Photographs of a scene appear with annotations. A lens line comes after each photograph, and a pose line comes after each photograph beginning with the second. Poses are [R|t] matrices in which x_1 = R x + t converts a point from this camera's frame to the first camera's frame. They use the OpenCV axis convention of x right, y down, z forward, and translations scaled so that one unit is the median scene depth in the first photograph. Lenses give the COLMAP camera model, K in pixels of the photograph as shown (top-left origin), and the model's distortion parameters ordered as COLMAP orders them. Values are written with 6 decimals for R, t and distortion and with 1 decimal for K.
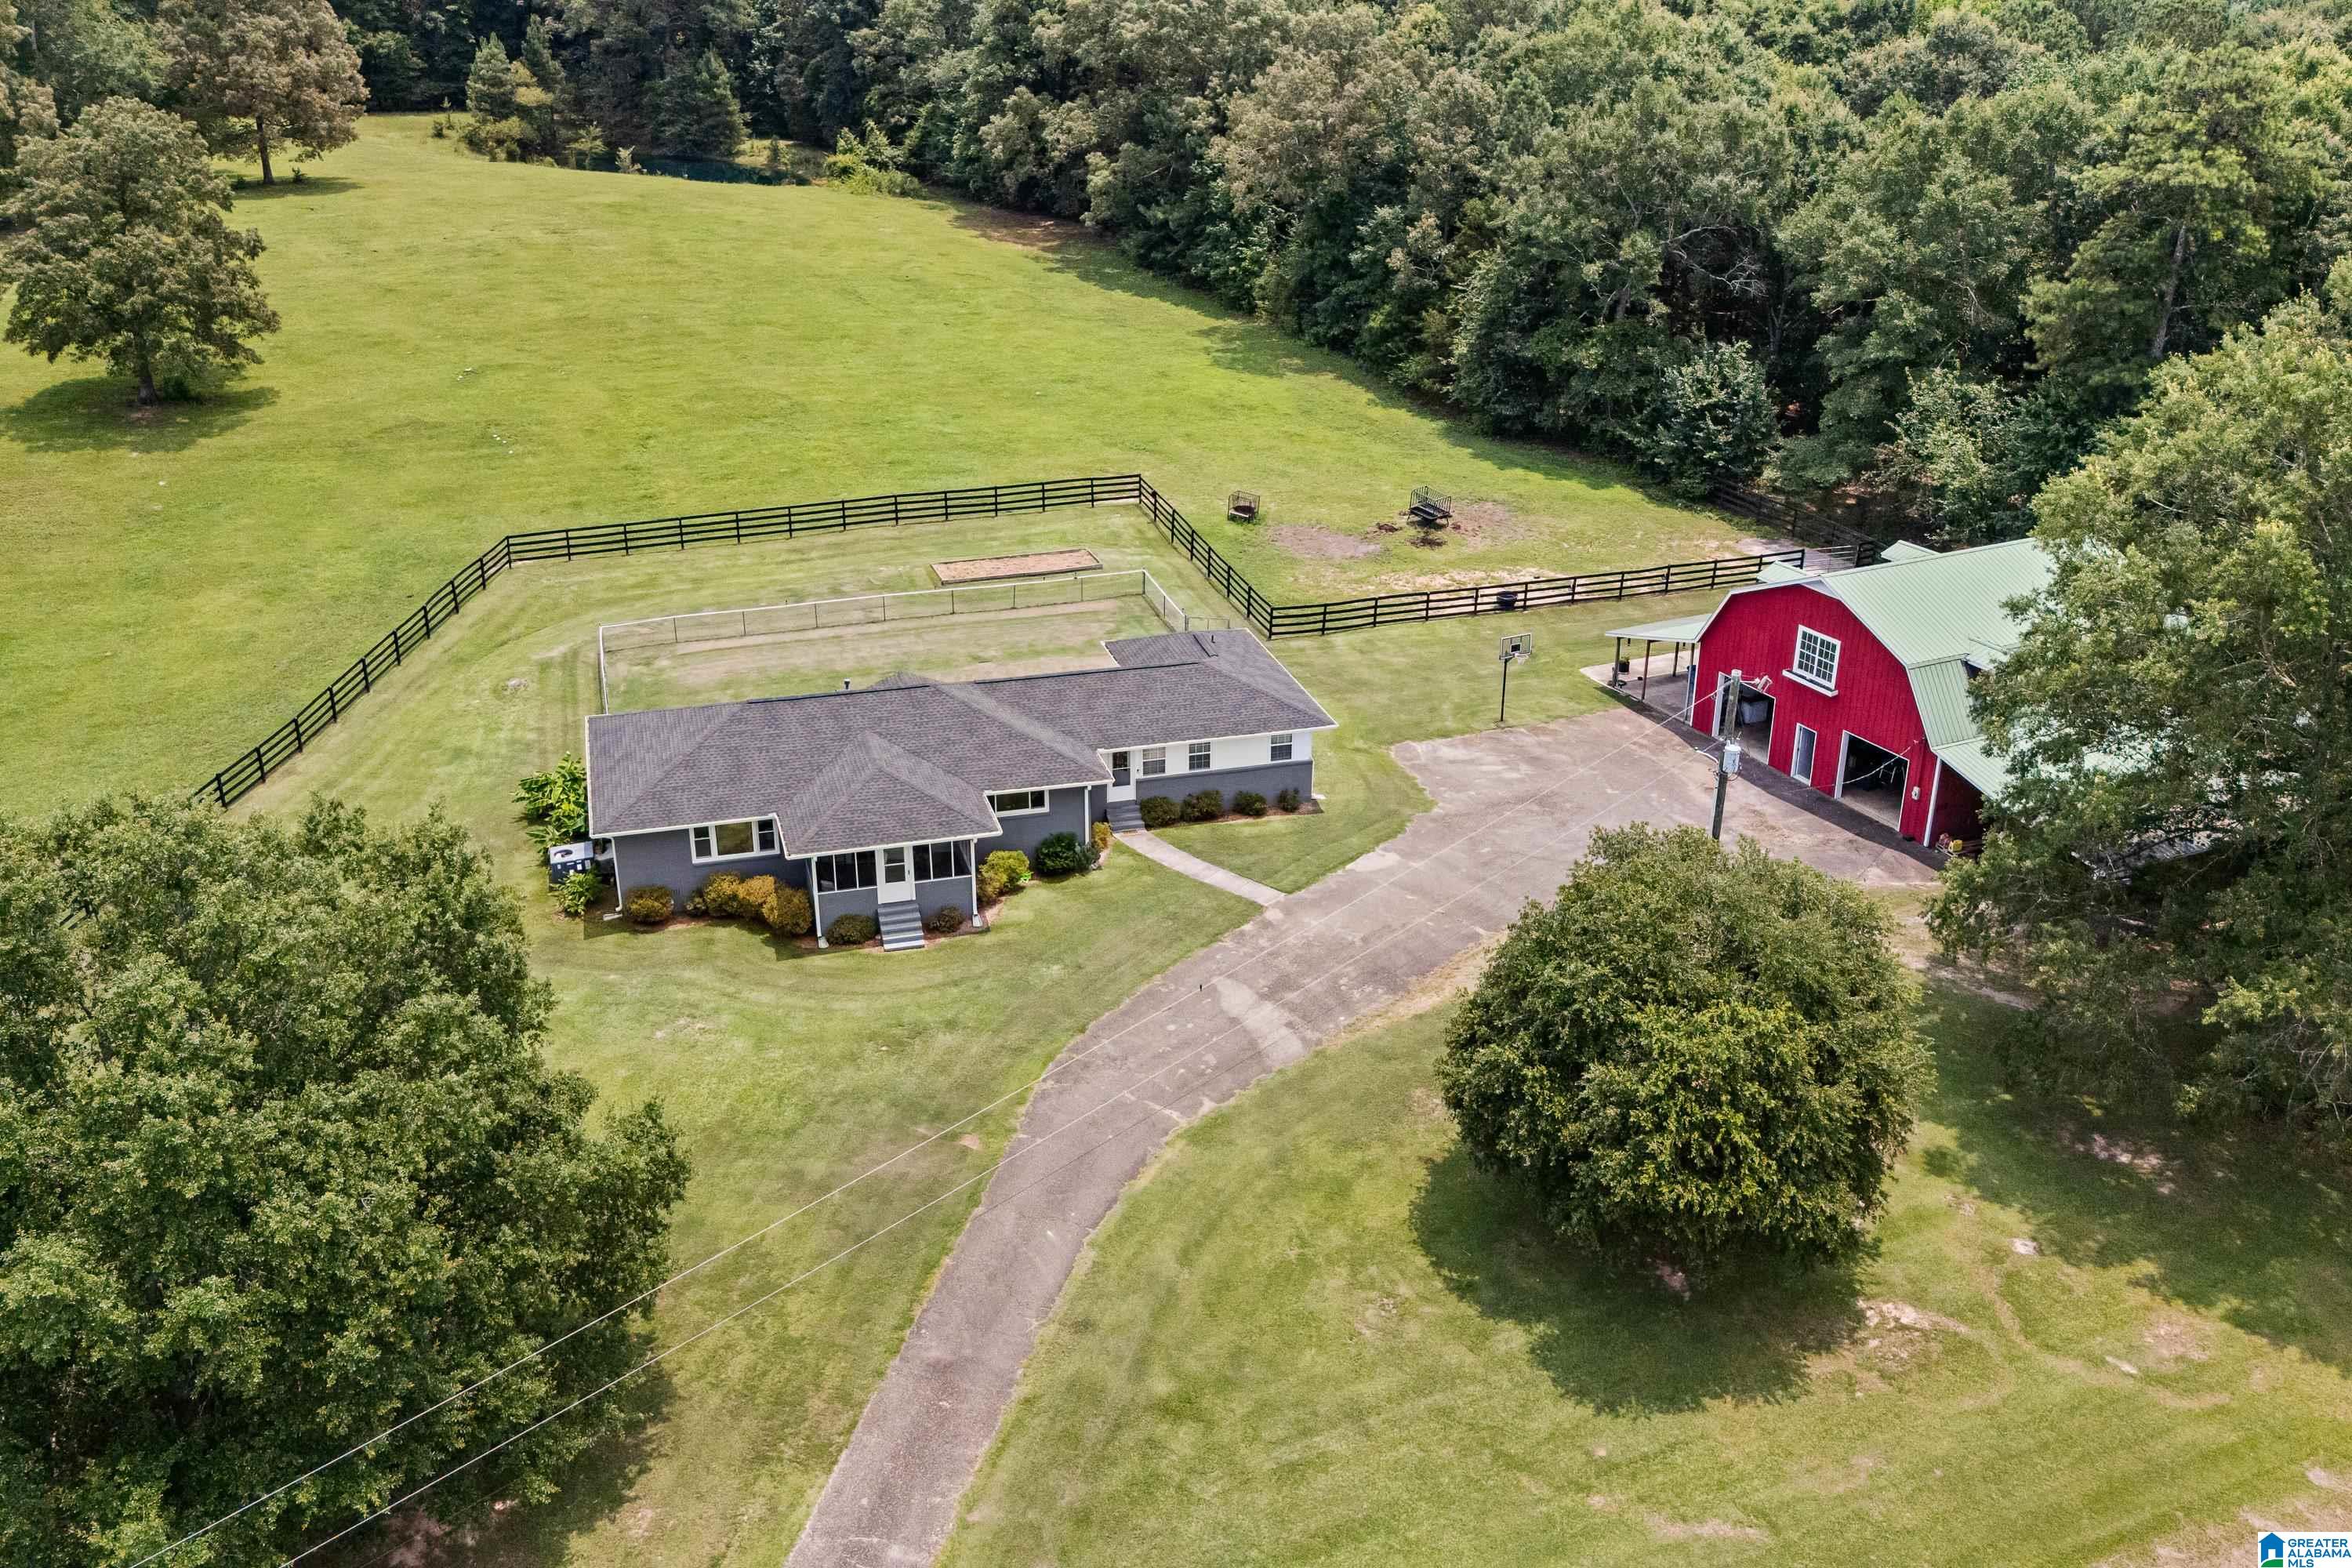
lens RADIAL K [[2058.1, 0, 1171.8], [0, 2058.1, 783.9], [0, 0, 1]] dist [0.060341, -0.038349]
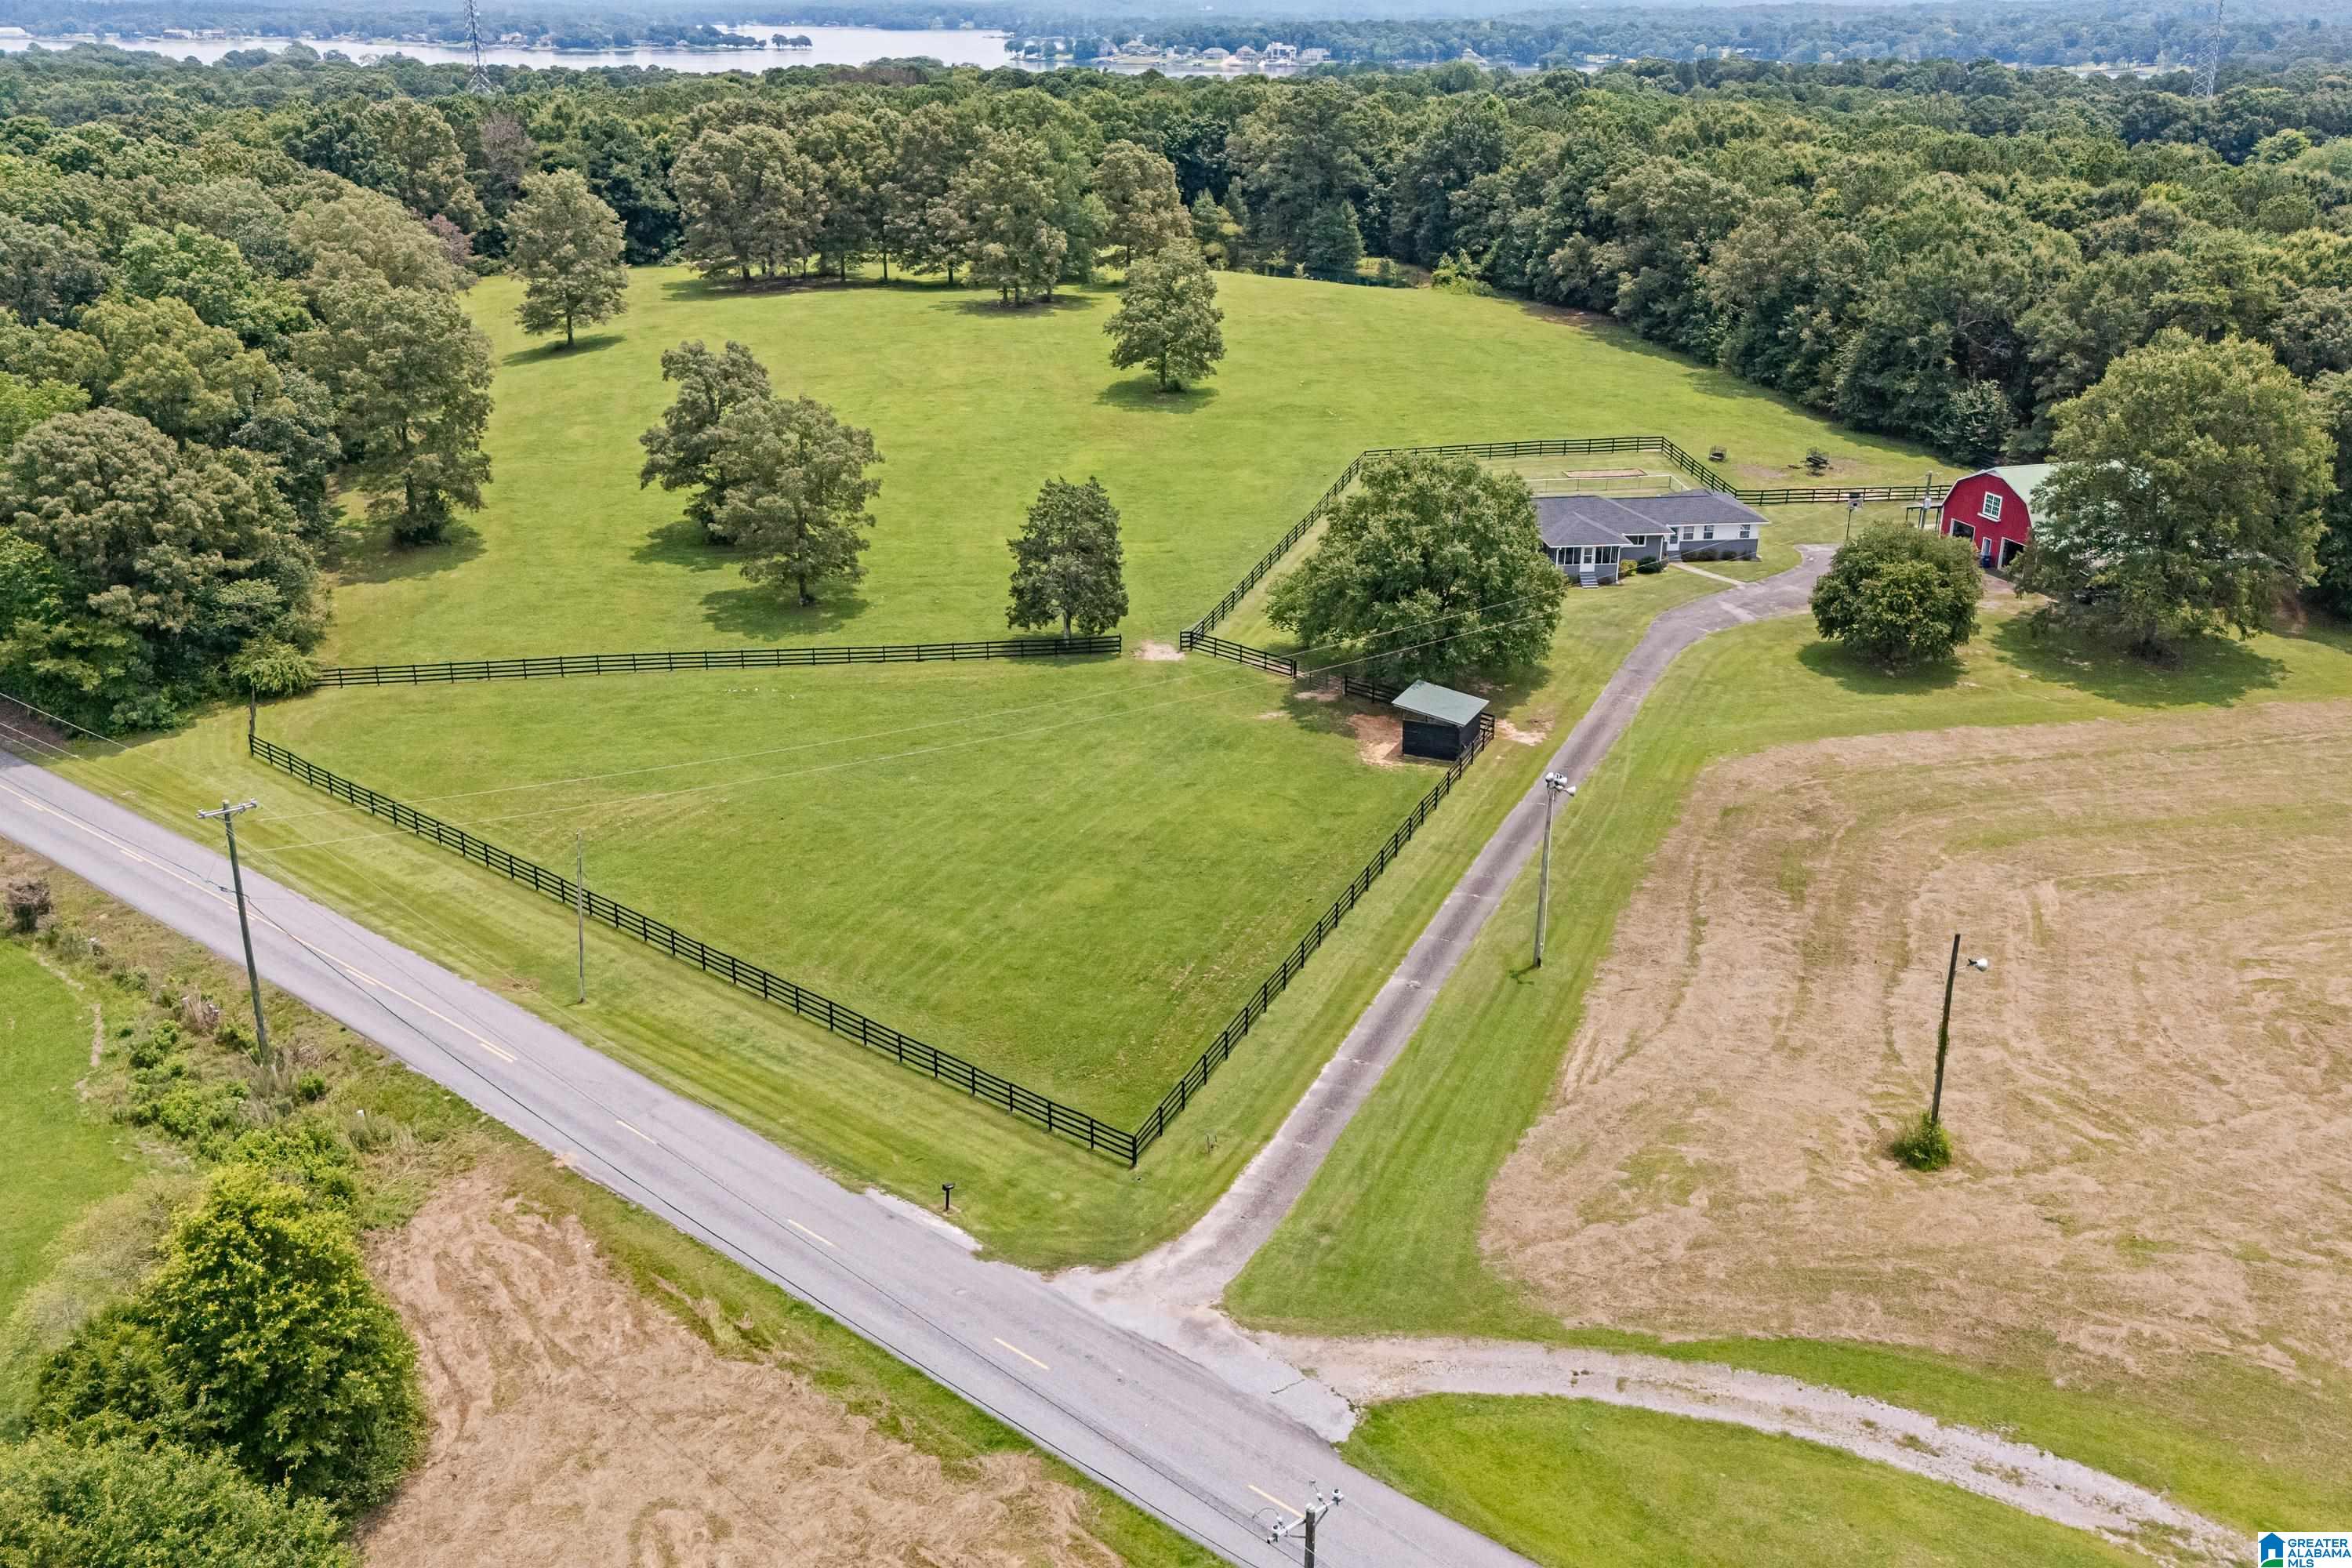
lens RADIAL K [[2058.1, 0, 1178.3], [0, 2058.1, 785.3], [0, 0, 1]] dist [0.060341, -0.038349]
pose [[0.983975, 0.063491, -0.166621, -0.104725], [-0.070955, 0.996708, -0.039231, 0.251342], [0.163582, 0.050425, 0.985240, -0.864299]]
